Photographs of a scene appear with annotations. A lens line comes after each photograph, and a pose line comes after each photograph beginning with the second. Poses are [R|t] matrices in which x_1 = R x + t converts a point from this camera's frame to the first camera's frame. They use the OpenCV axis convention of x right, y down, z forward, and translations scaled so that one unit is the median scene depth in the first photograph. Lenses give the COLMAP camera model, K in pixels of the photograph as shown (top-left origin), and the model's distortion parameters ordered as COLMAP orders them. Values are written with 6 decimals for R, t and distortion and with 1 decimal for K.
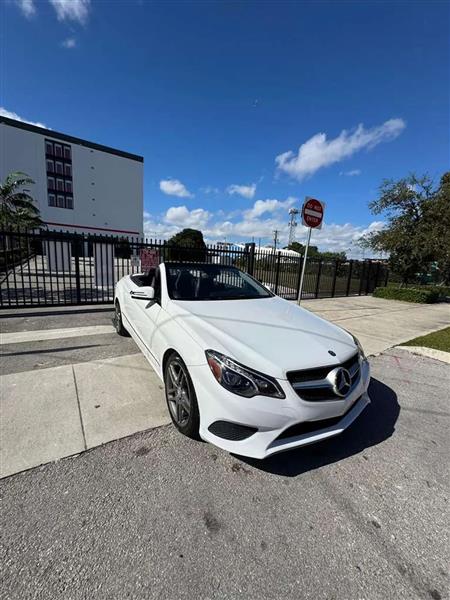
lens RADIAL K [[240.3, 0, 225.5], [0, 240.3, 298.8], [0, 0, 1]] dist [-0.004917, -0.000104]
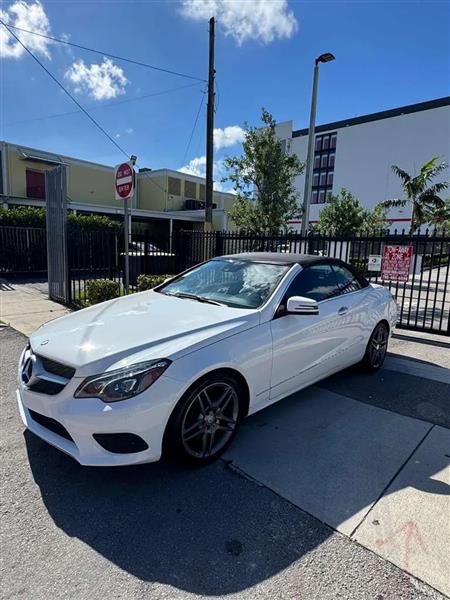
lens RADIAL K [[349.0, 0, 223.9], [0, 349.0, 304.1], [0, 0, 1]] dist [-0.017597, 0.006741]
pose [[0.215421, 0.111545, -0.970130, 0.399067], [-0.177949, 0.981305, 0.073315, -0.029323], [0.960171, 0.156840, 0.231243, 0.283175]]
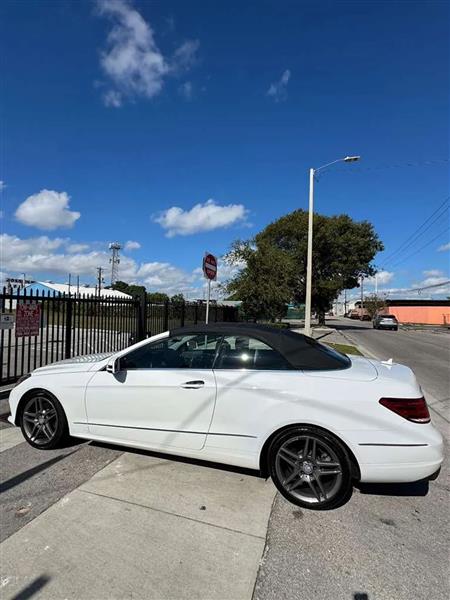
lens RADIAL K [[278.0, 0, 223.8], [0, 278.0, 298.9], [0, 0, 1]] dist [-0.005278, 0.001555]
pose [[0.790718, -0.012994, 0.612043, -0.285737], [0.113582, 0.985530, -0.125817, -0.041187], [-0.601552, 0.169003, 0.780752, 0.014067]]
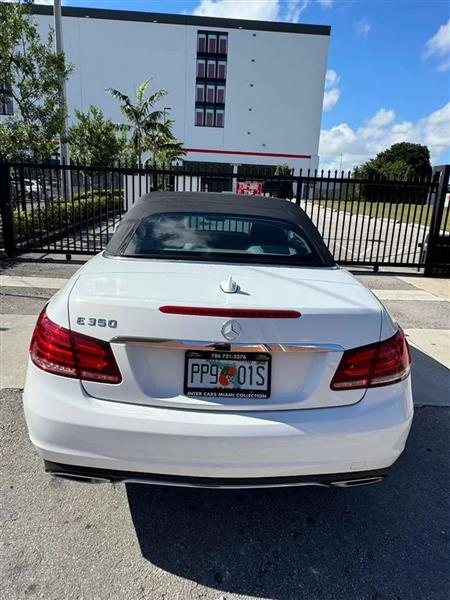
lens RADIAL K [[392.5, 0, 228.1], [0, 392.5, 295.9], [0, 0, 1]] dist [-0.001599, -0.003661]
pose [[0.846975, 0.124717, -0.516796, 0.190085], [-0.084173, 0.991291, 0.101276, 0.003518], [0.524926, -0.042278, 0.850097, 0.014125]]
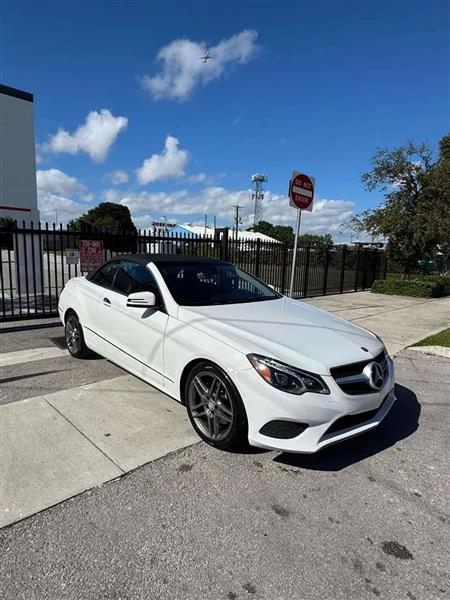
lens RADIAL K [[348.9, 0, 224.4], [0, 348.9, 299.2], [0, 0, 1]] dist [-0.005426, 0.002704]
pose [[0.984971, -0.046227, 0.166417, -0.082477], [0.048212, 0.998806, -0.007904, -0.000886], [-0.165853, 0.015808, 0.986024, -0.079822]]
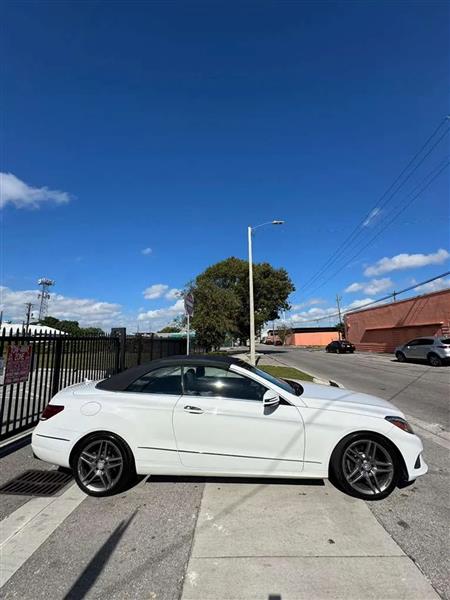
lens RADIAL K [[240.3, 0, 223.1], [0, 240.3, 299.4], [0, 0, 1]] dist [-0.004917, -0.000104]
pose [[0.589242, 0.069326, 0.804977, -0.408548], [0.173446, 0.962230, -0.209831, -0.077440], [-0.789120, 0.263261, 0.554963, 0.157512]]
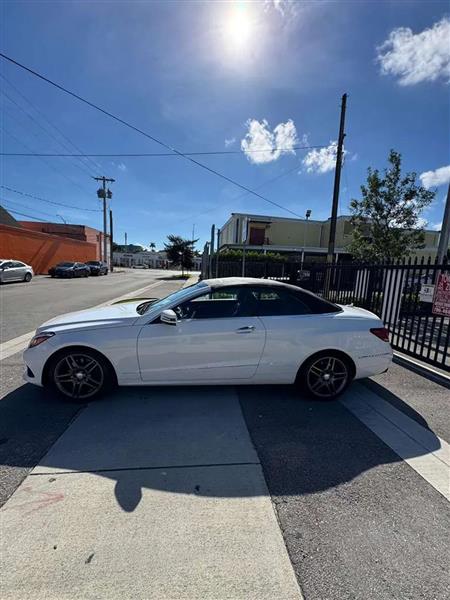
lens RADIAL K [[236.3, 0, 225.5], [0, 236.3, 310.4], [0, 0, 1]] dist [0.002374, -0.000633]
pose [[-0.462650, 0.085984, -0.882361, 0.312955], [-0.203713, 0.958342, 0.200202, -0.102178], [0.862819, 0.272372, -0.425861, 0.634633]]
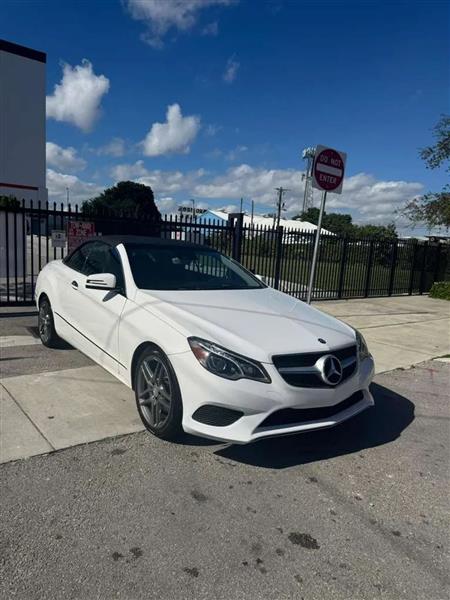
lens RADIAL K [[424.8, 0, 222.0], [0, 424.8, 300.3], [0, 0, 1]] dist [0.061610, -0.077132]
pose [[0.997731, -0.004220, 0.067197, -0.012552], [0.005199, 0.999883, -0.014400, 0.019220], [-0.067128, 0.014716, 0.997636, -0.136650]]
